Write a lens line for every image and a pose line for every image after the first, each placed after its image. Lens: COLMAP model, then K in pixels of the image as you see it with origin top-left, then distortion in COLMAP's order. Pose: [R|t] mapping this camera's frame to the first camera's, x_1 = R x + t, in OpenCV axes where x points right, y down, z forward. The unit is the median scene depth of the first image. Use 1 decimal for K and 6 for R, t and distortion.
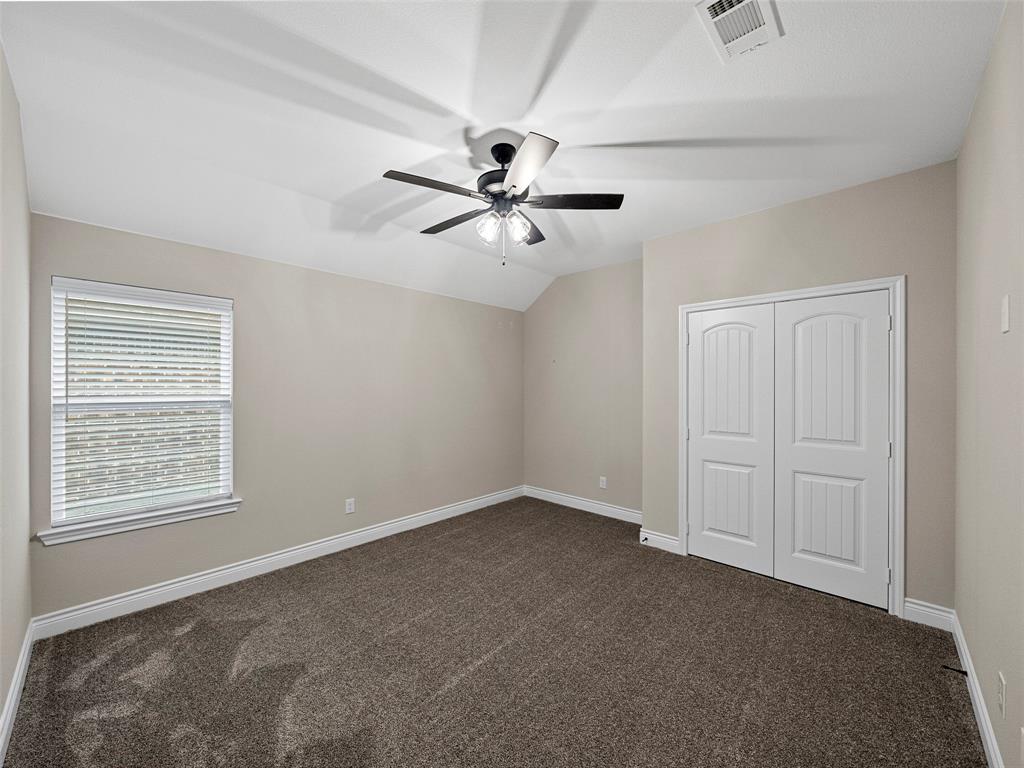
lens RADIAL K [[395.1, 0, 512.0], [0, 395.1, 385.1], [0, 0, 1]] dist [-0.005920, -0.000110]
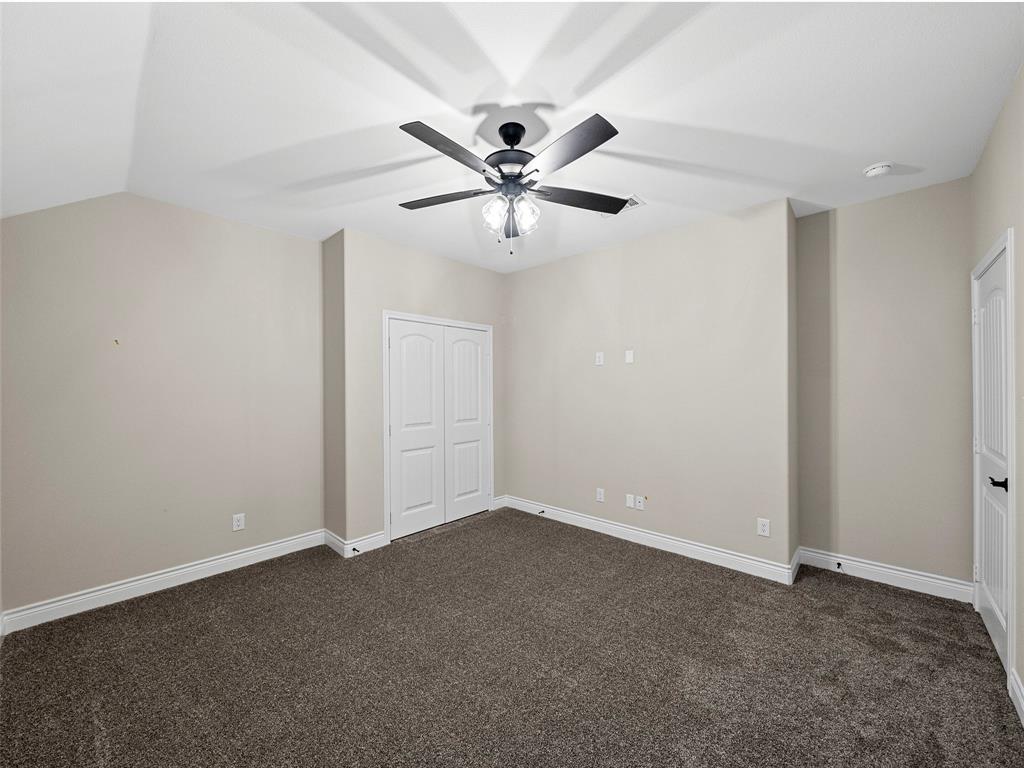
lens RADIAL K [[395.1, 0, 512.0], [0, 395.1, 385.1], [0, 0, 1]] dist [-0.005920, -0.000110]
pose [[-0.013859, 0.002726, 0.999900, -0.734710], [0.004746, 0.999985, -0.002661, 0.006127], [-0.999893, 0.004709, -0.013872, 0.782503]]
